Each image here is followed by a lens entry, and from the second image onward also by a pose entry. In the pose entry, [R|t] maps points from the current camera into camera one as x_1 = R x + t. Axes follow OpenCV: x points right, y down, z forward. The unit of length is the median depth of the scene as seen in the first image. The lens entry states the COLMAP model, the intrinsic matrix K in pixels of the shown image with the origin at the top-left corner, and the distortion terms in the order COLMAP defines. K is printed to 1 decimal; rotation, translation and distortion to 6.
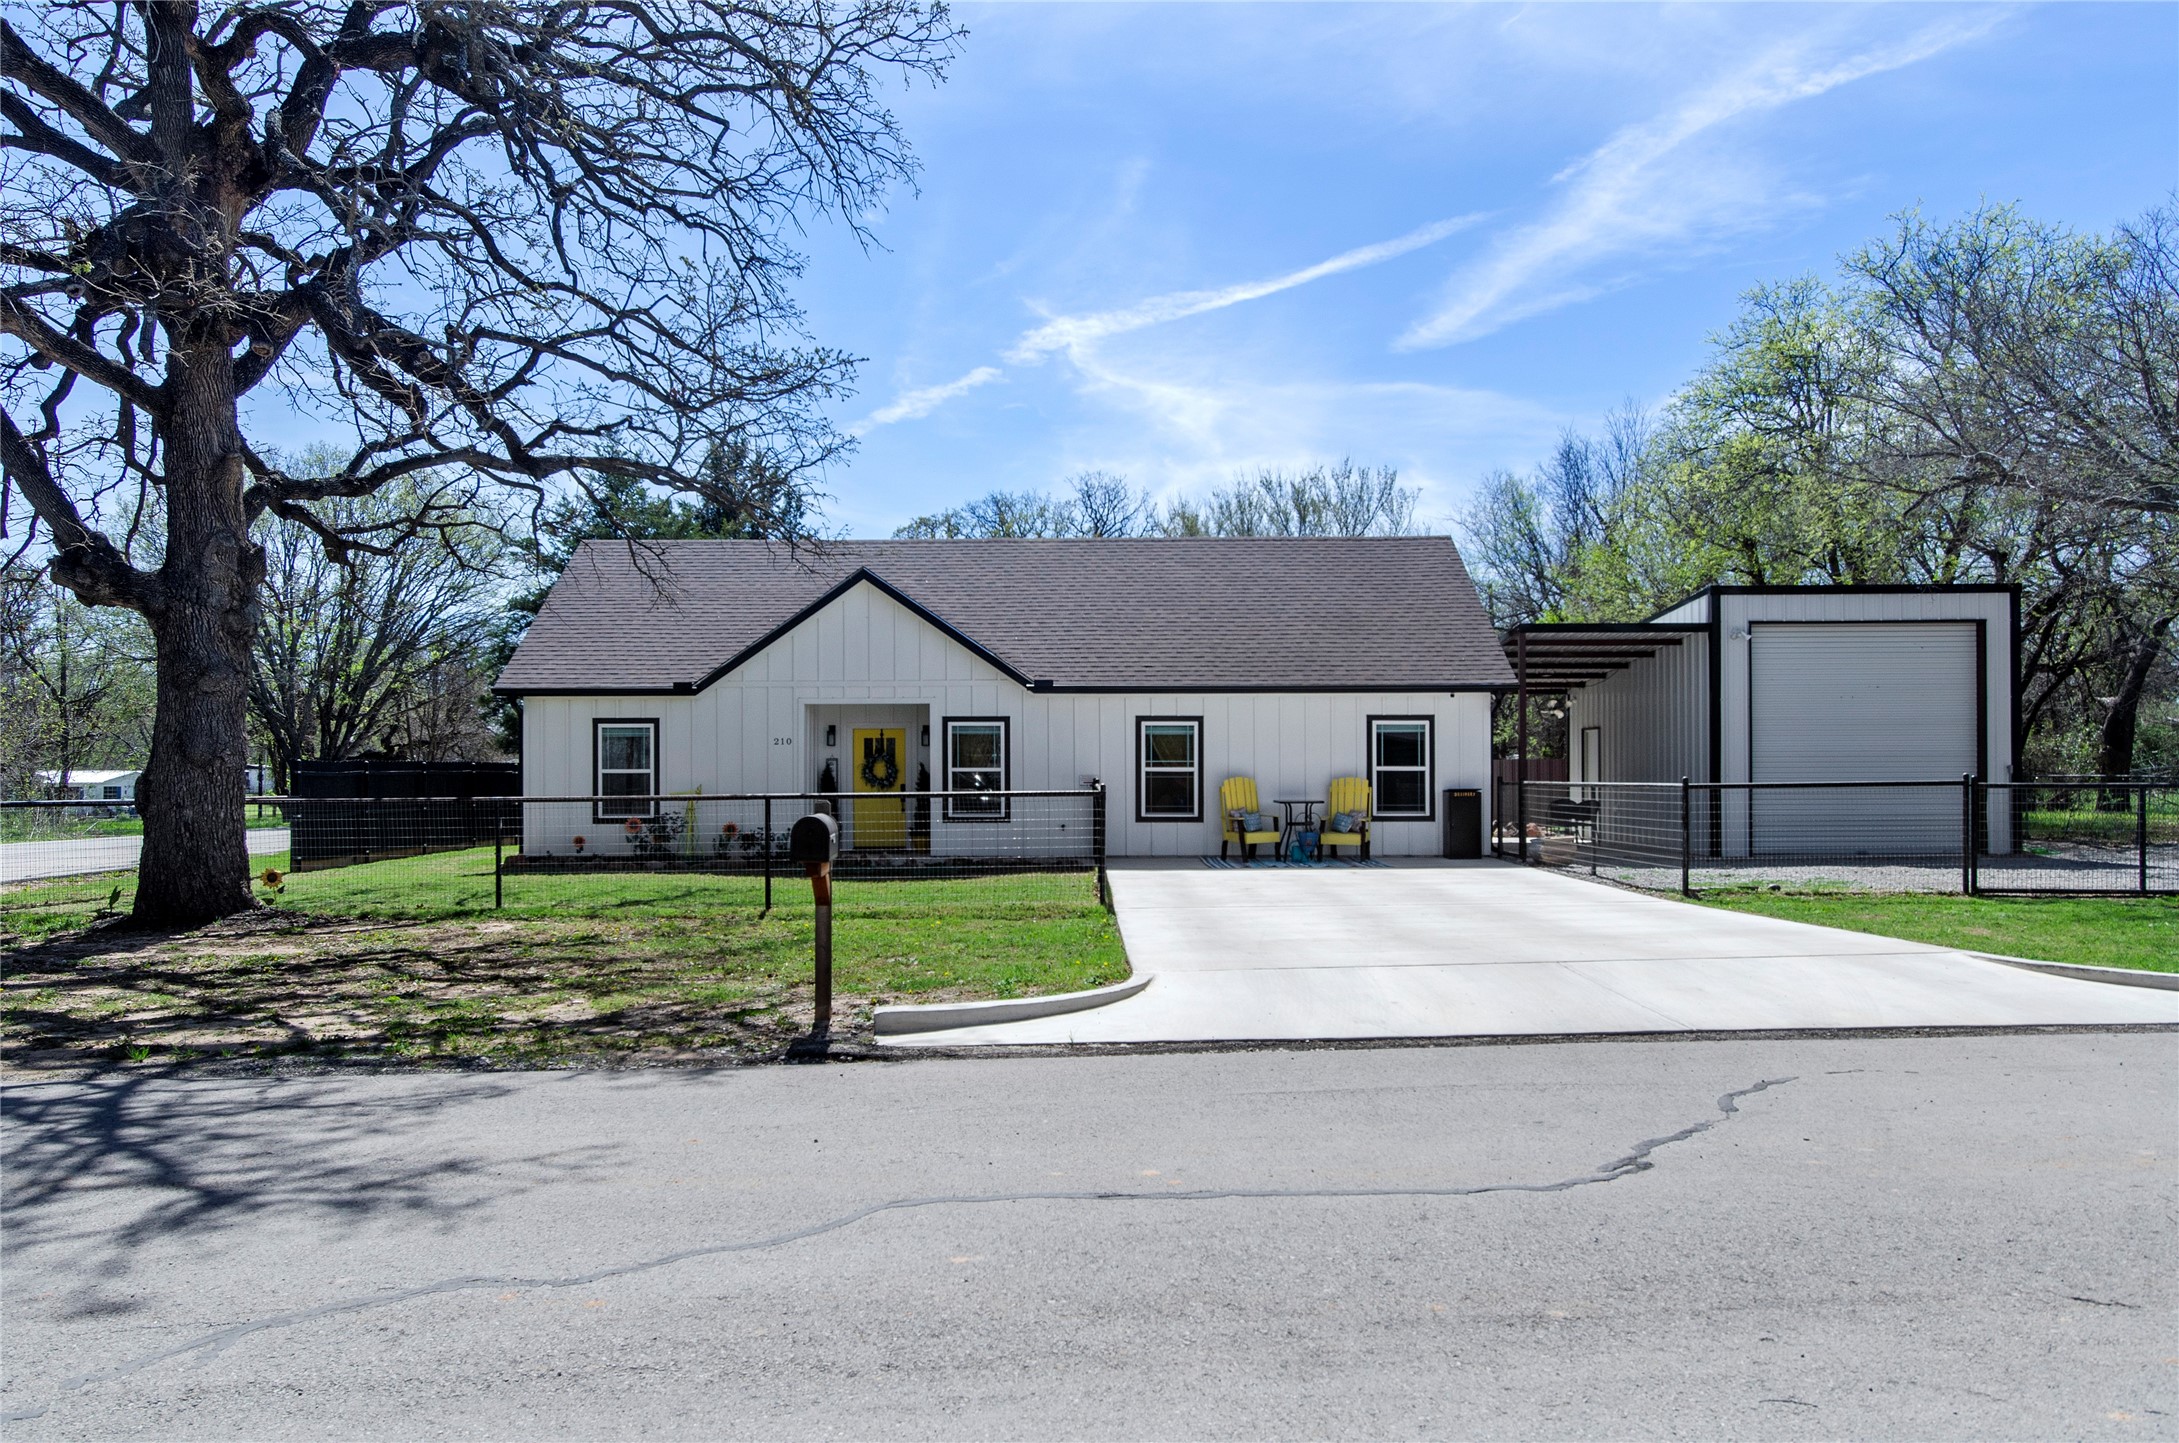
lens RADIAL K [[1606.9, 0, 1057.0], [0, 1606.9, 767.8], [0, 0, 1]] dist [-0.028220, 0.002155]
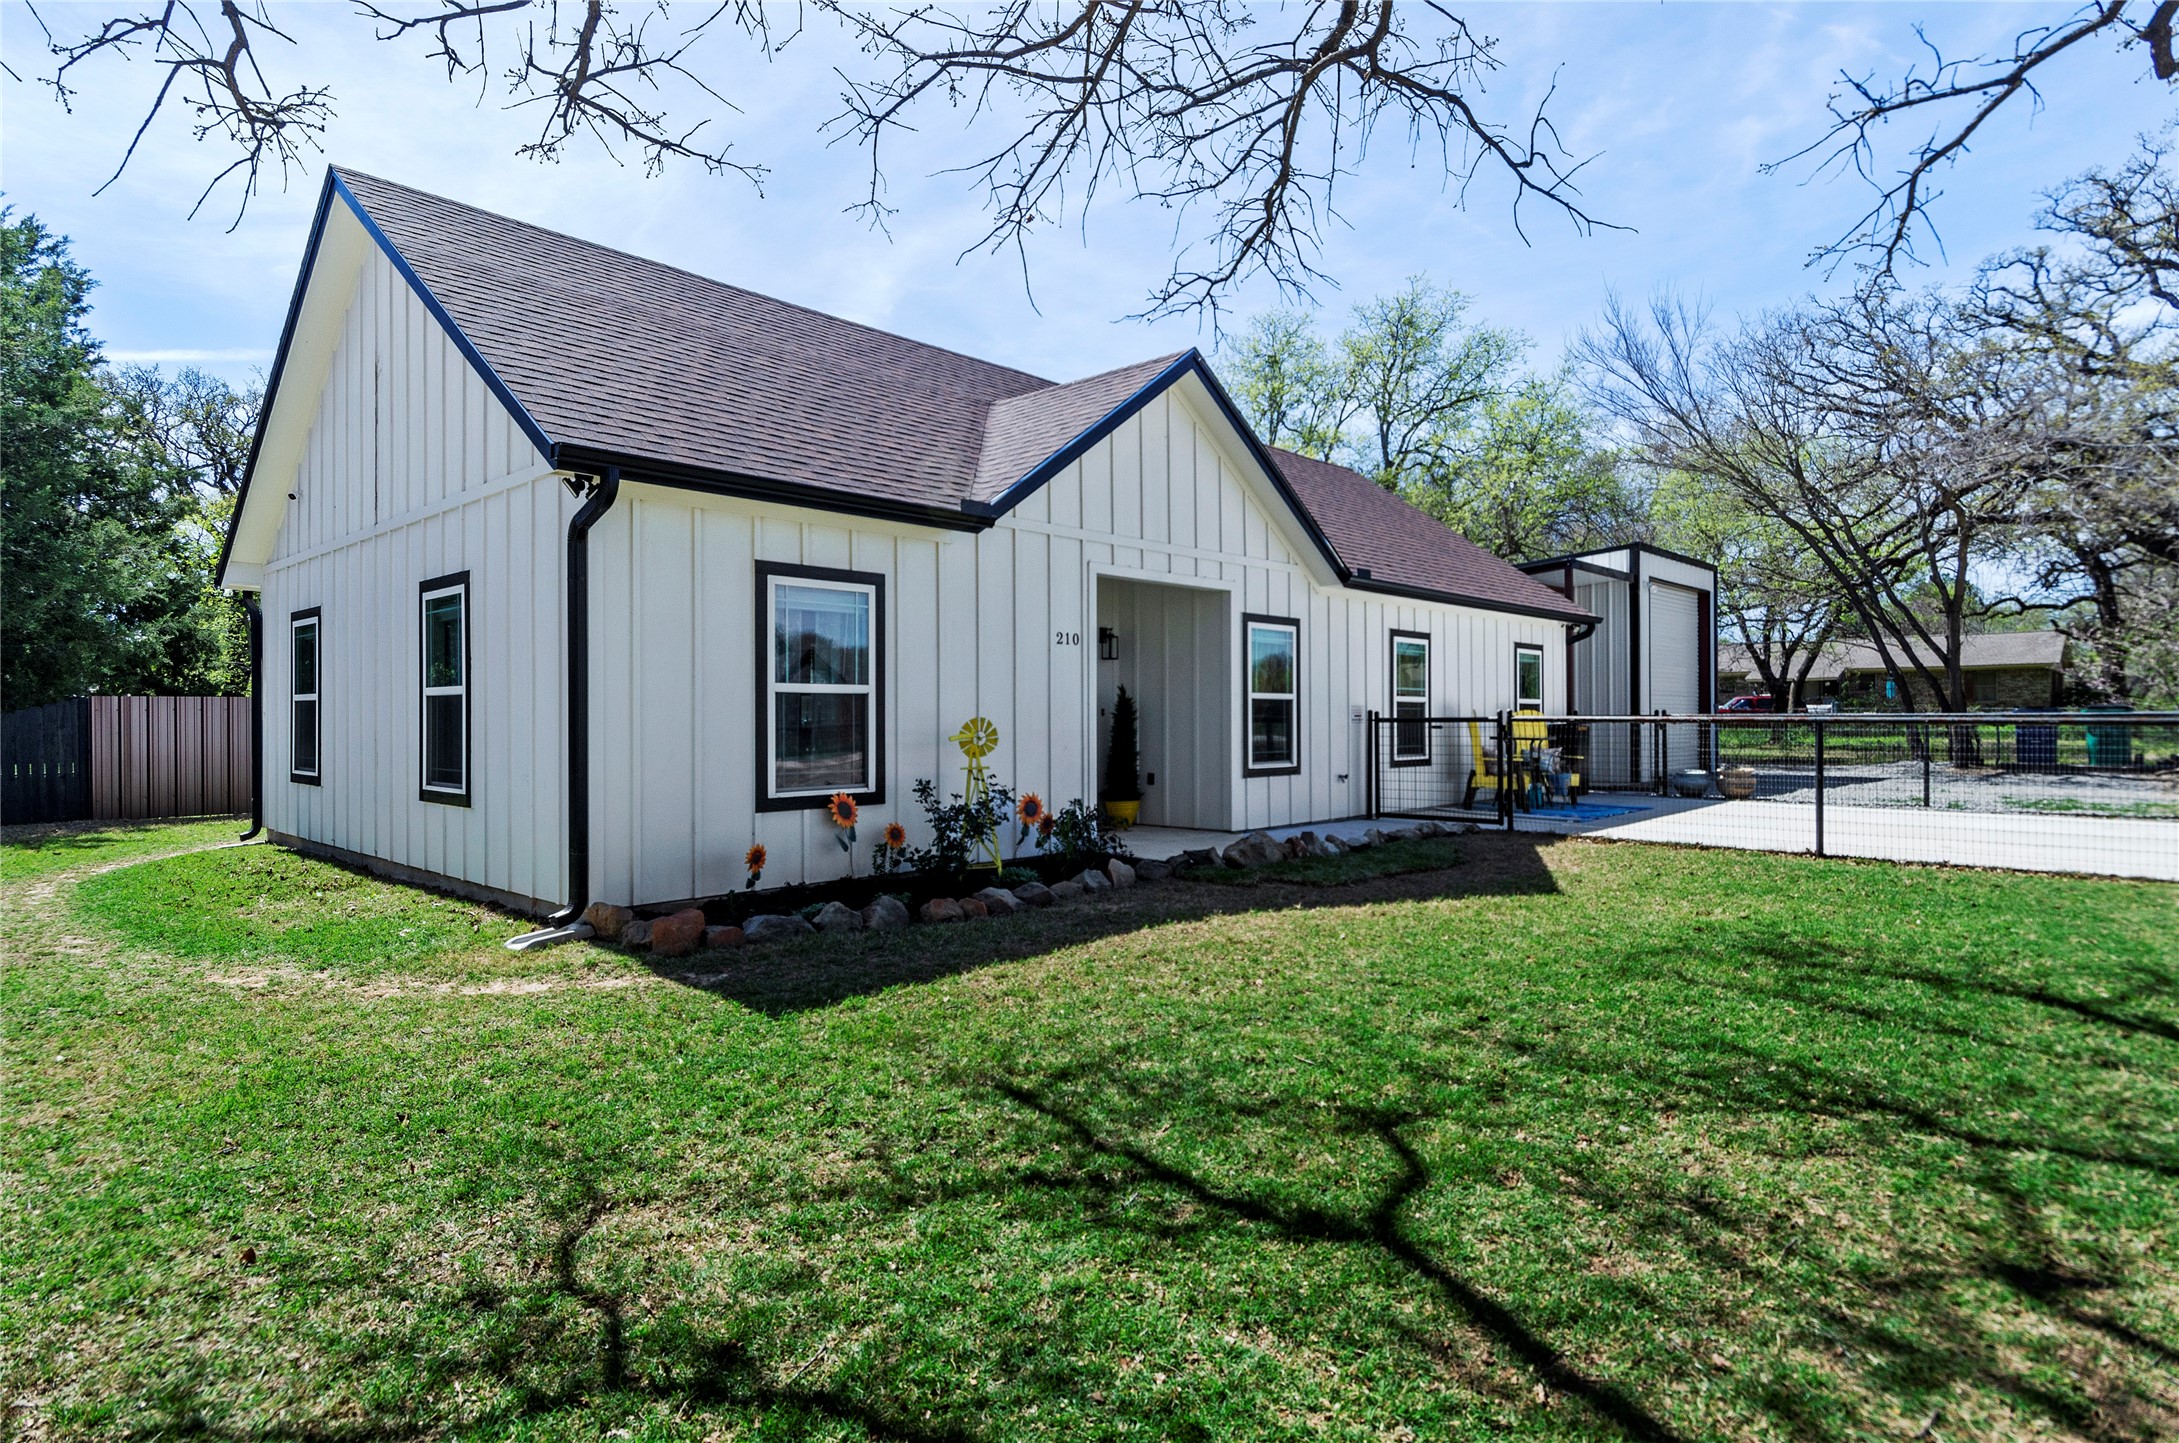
lens RADIAL K [[1177.1, 0, 1093.4], [0, 1177.1, 717.8], [0, 0, 1]] dist [0.002554, -0.006818]
pose [[0.665526, -0.000587, 0.746374, -0.461269], [-0.001805, 0.999996, 0.002396, 0.009188], [-0.746372, -0.002942, 0.665522, 0.732662]]
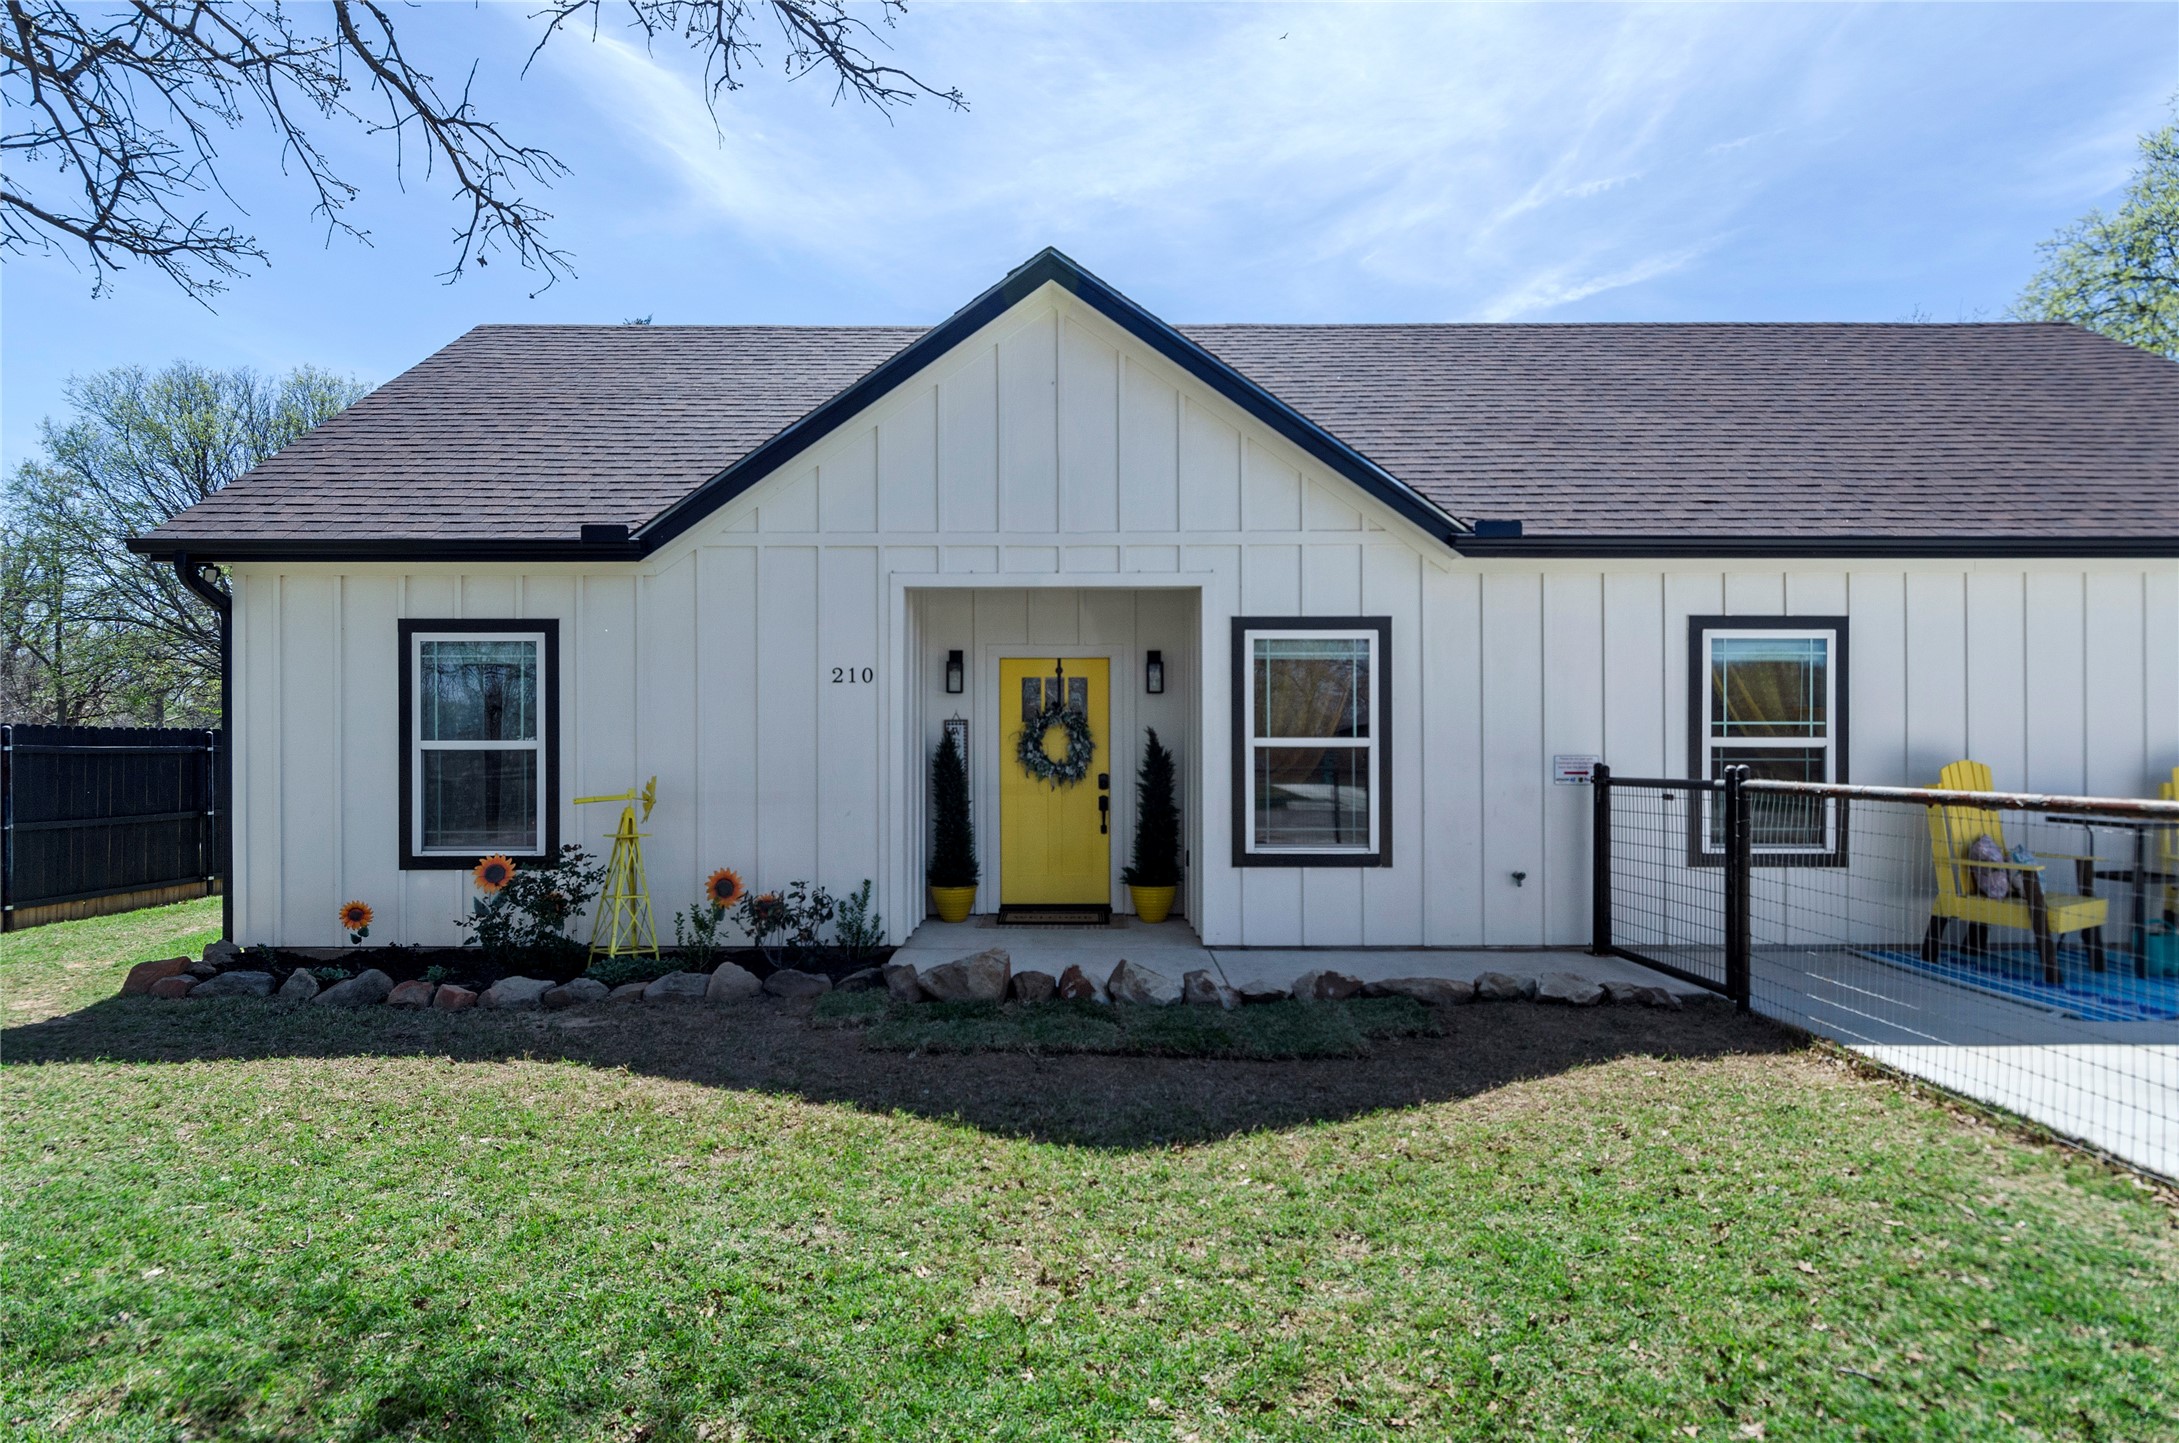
lens RADIAL K [[1177.1, 0, 1061.3], [0, 1177.1, 749.7], [0, 0, 1]] dist [0.002554, -0.006818]
pose [[0.999945, 0.000746, 0.010421, -0.119424], [-0.000753, 0.999999, 0.000740, 0.002941], [-0.010421, -0.000748, 0.999945, 0.691195]]
